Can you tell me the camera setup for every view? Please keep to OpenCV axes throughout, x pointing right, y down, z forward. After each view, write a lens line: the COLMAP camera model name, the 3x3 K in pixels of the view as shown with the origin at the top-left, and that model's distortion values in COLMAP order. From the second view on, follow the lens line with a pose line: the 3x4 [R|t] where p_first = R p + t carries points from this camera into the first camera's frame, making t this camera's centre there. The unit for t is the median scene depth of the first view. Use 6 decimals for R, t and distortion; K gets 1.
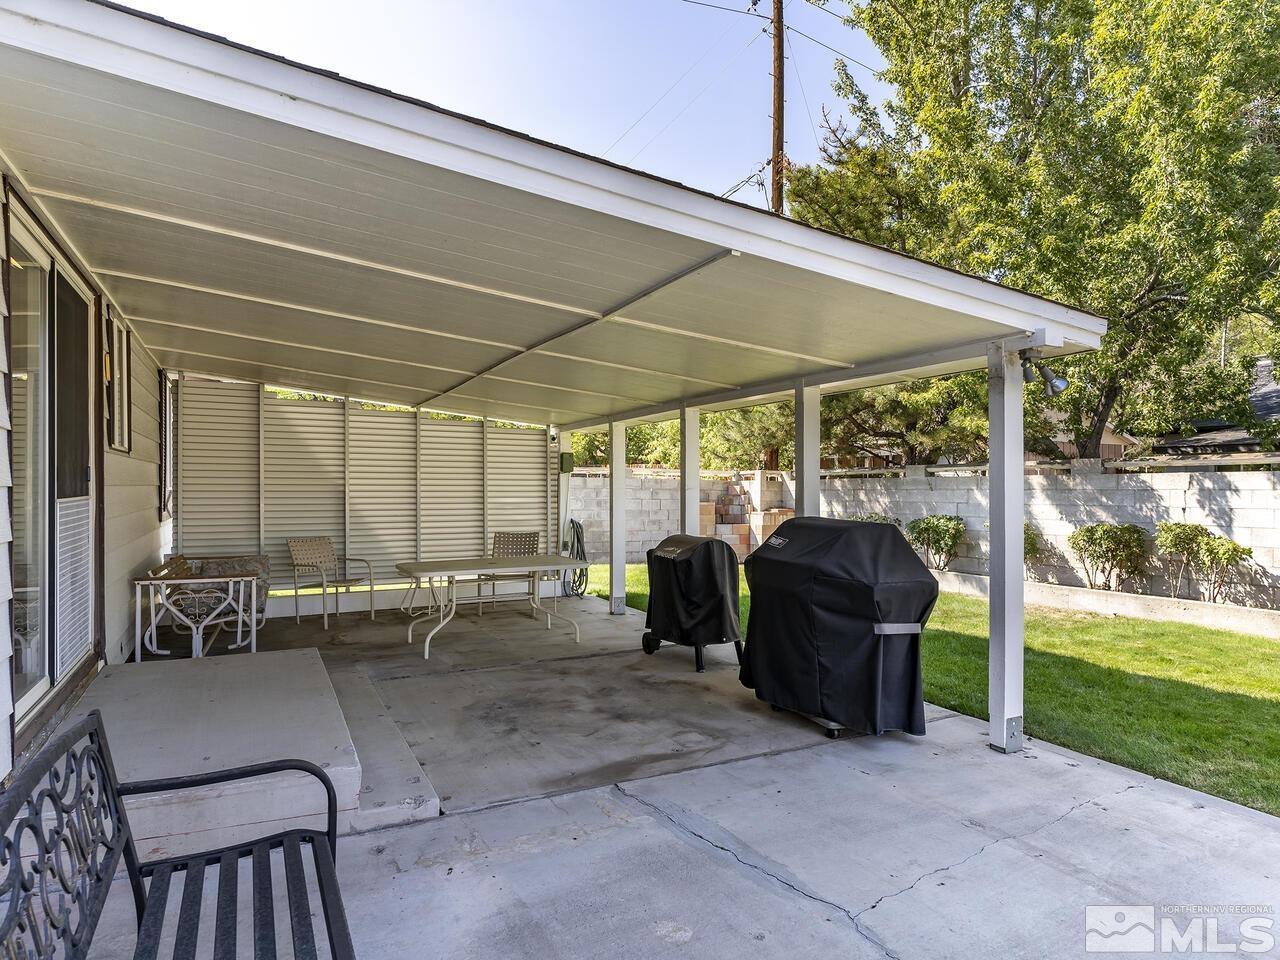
lens RADIAL K [[727.9, 0, 641.0], [0, 727.9, 484.7], [0, 0, 1]] dist [-0.002333, 0.001301]
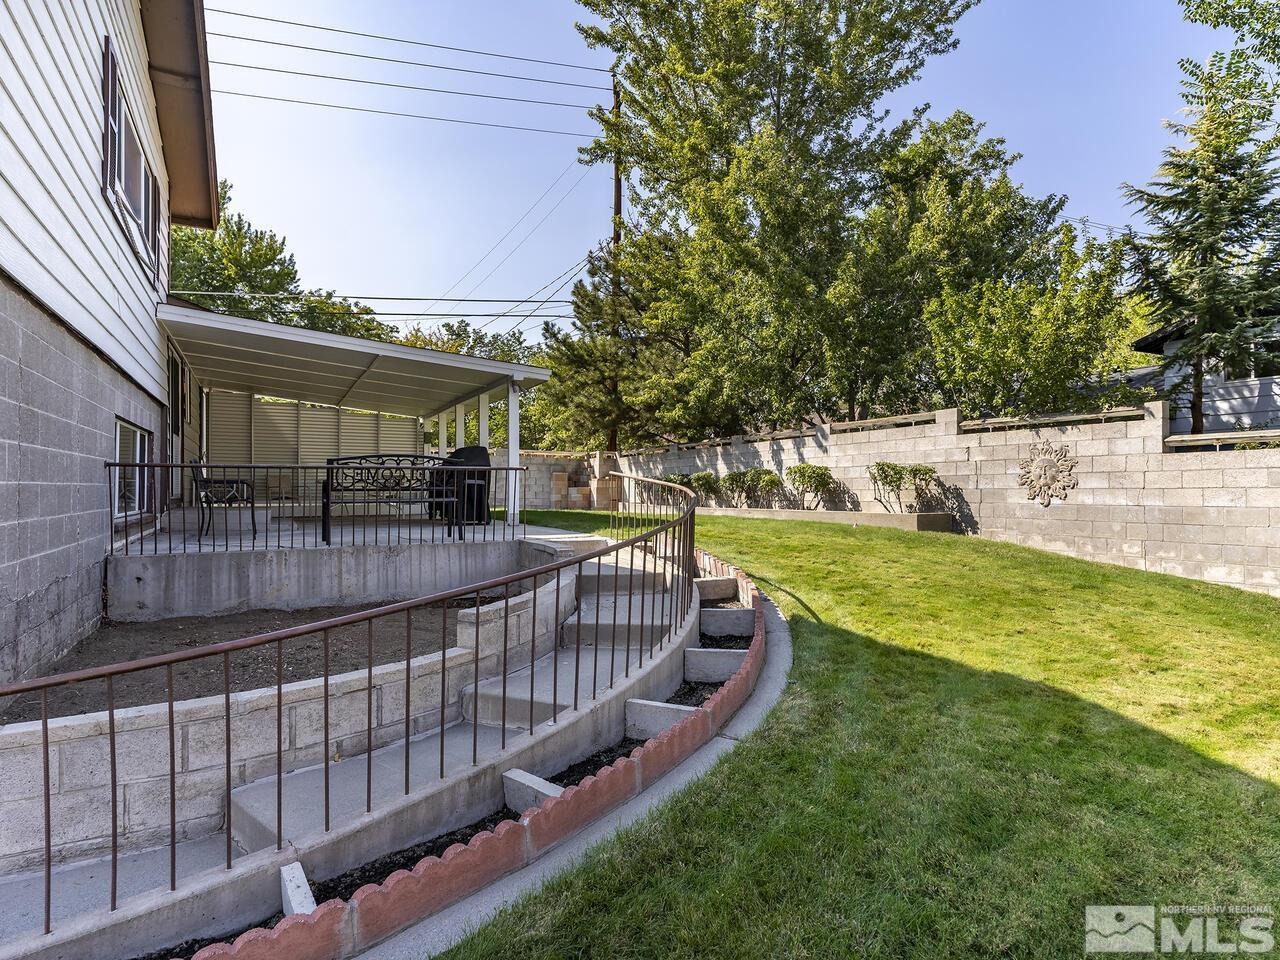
lens RADIAL K [[727.9, 0, 641.0], [0, 727.9, 484.7], [0, 0, 1]] dist [-0.002333, 0.001301]
pose [[0.999904, -0.002513, -0.013651, 0.456783], [0.002404, 0.999965, -0.007991, 0.102173], [0.013671, 0.007957, 0.999875, -0.777638]]
